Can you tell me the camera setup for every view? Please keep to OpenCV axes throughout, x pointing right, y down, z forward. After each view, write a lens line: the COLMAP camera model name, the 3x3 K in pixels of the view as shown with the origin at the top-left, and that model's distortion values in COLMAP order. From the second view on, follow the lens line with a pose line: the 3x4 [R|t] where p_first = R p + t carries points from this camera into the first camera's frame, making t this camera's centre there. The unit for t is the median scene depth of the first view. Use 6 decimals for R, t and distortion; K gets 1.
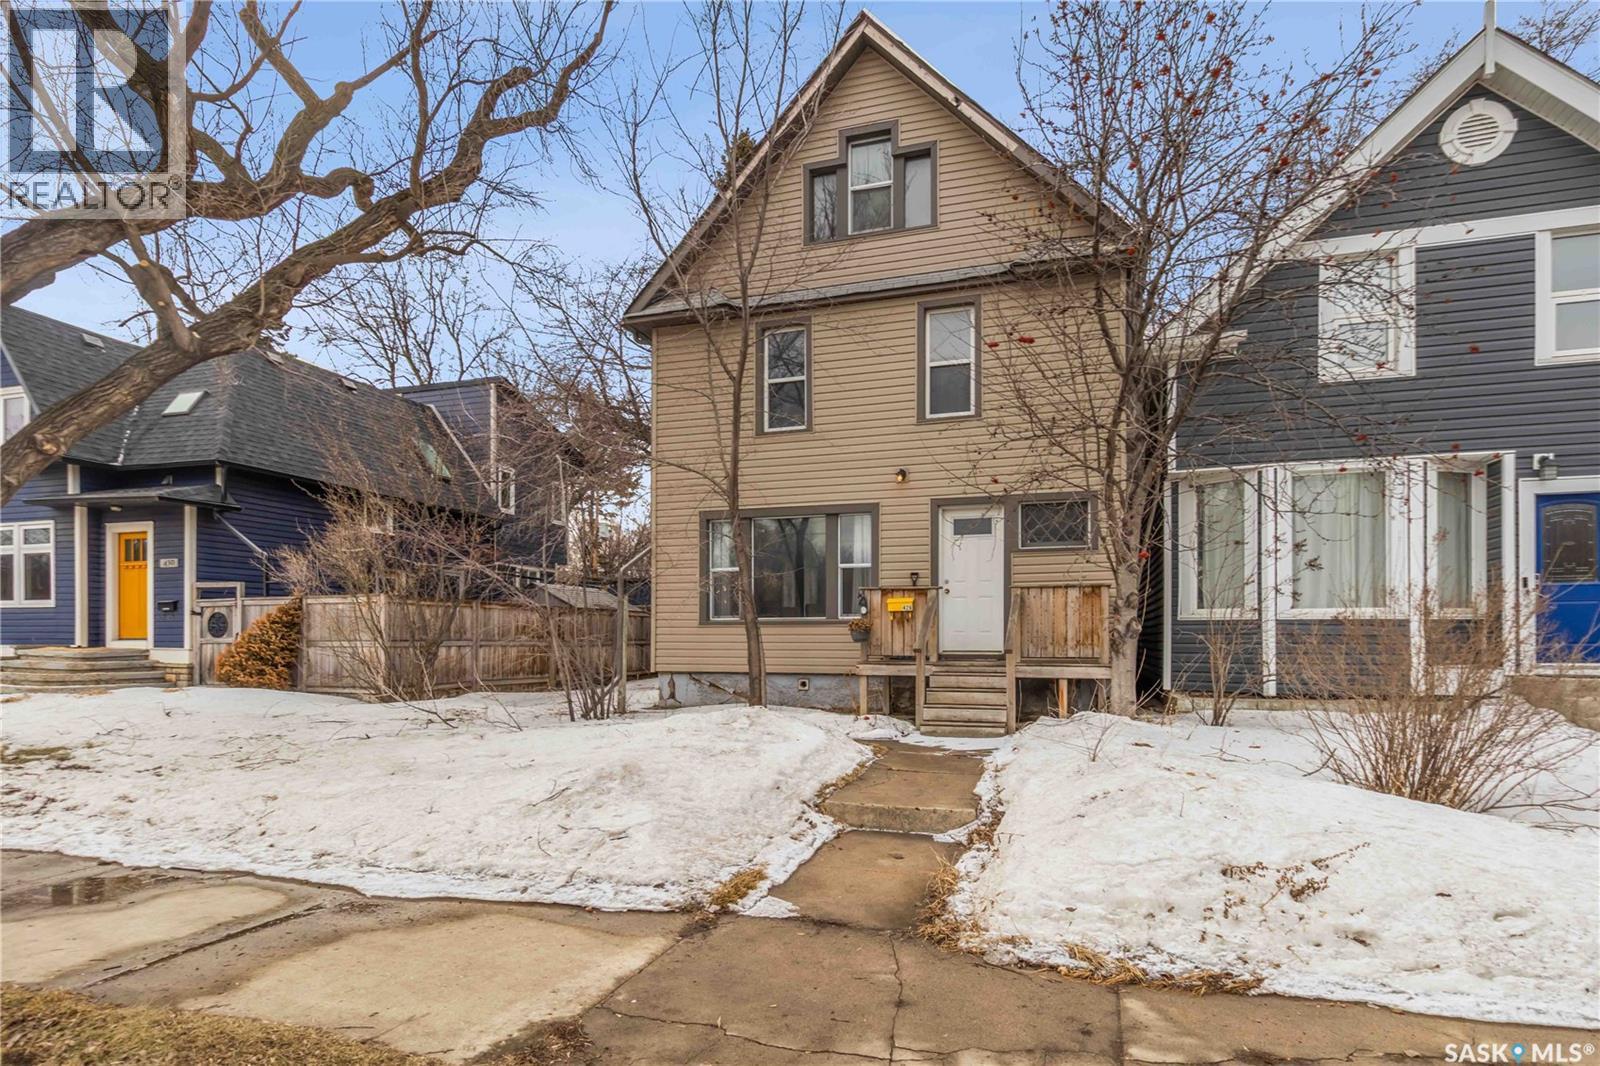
lens RADIAL K [[742.0, 0, 805.0], [0, 742.0, 513.1], [0, 0, 1]] dist [0.002037, 0.000302]
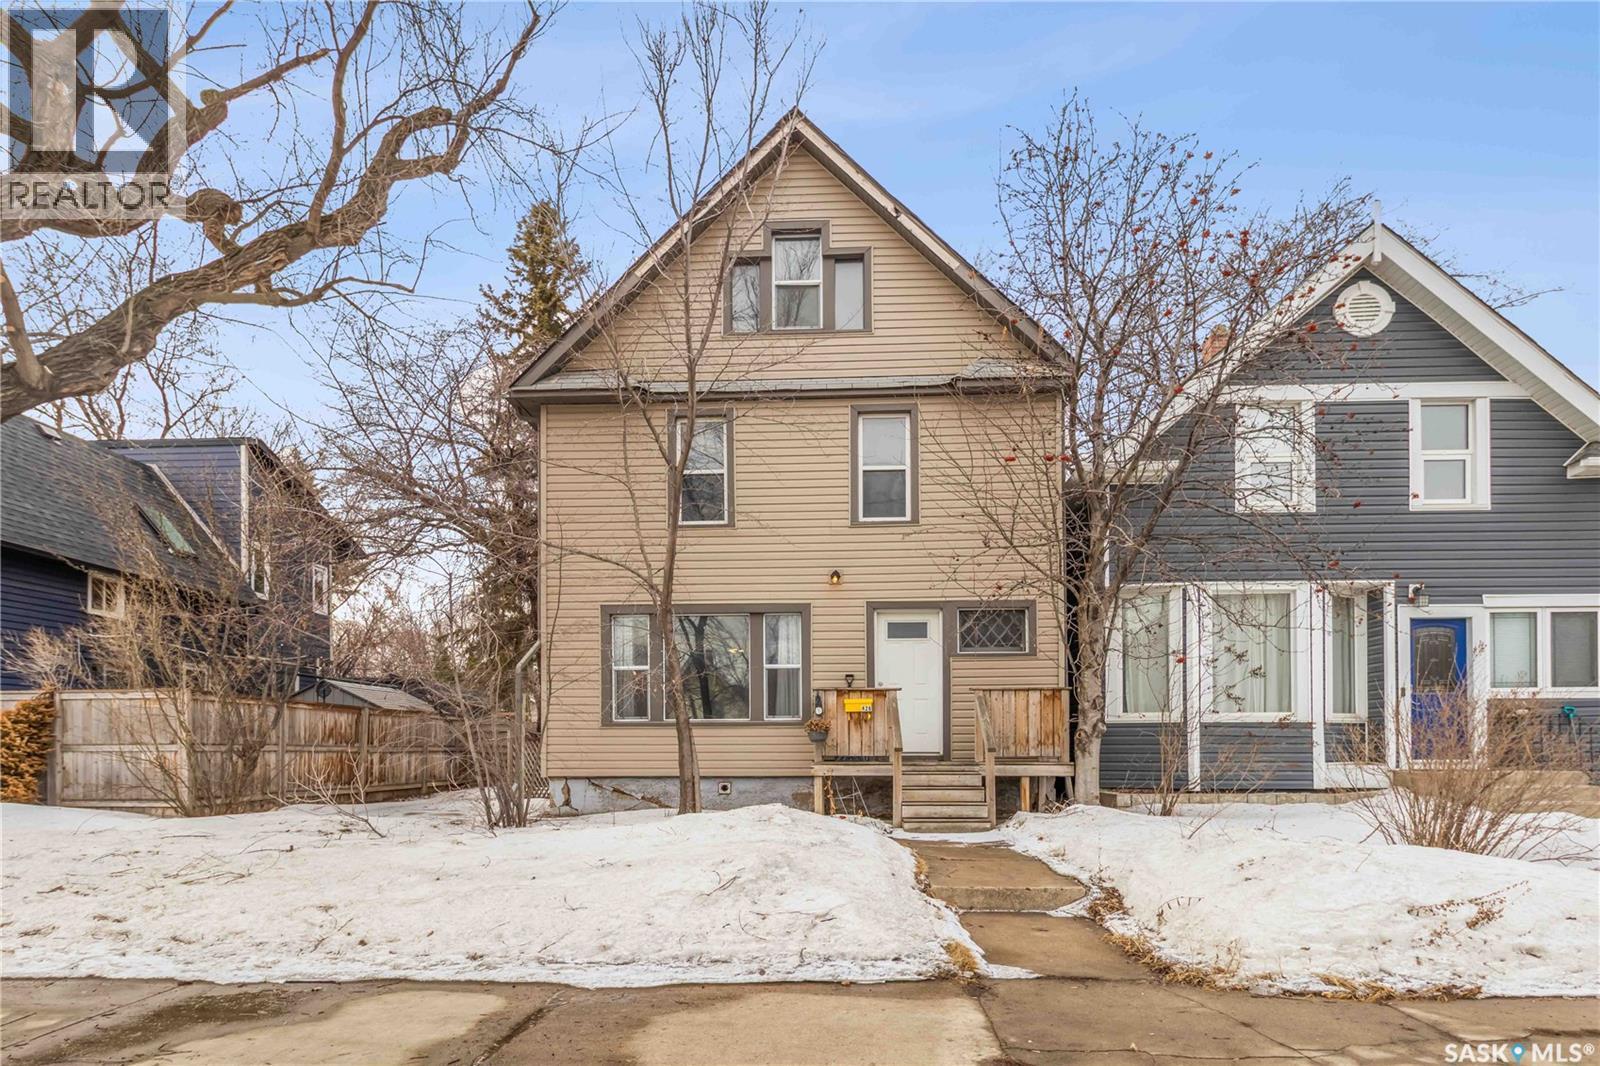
lens RADIAL K [[776.3, 0, 800.1], [0, 776.3, 606.3], [0, 0, 1]] dist [0.000549, 0.000212]
pose [[0.978495, 0.038149, 0.202711, -0.129669], [-0.036117, 0.999253, -0.013715, 0.004724], [-0.203083, 0.006099, 0.979143, -0.012457]]
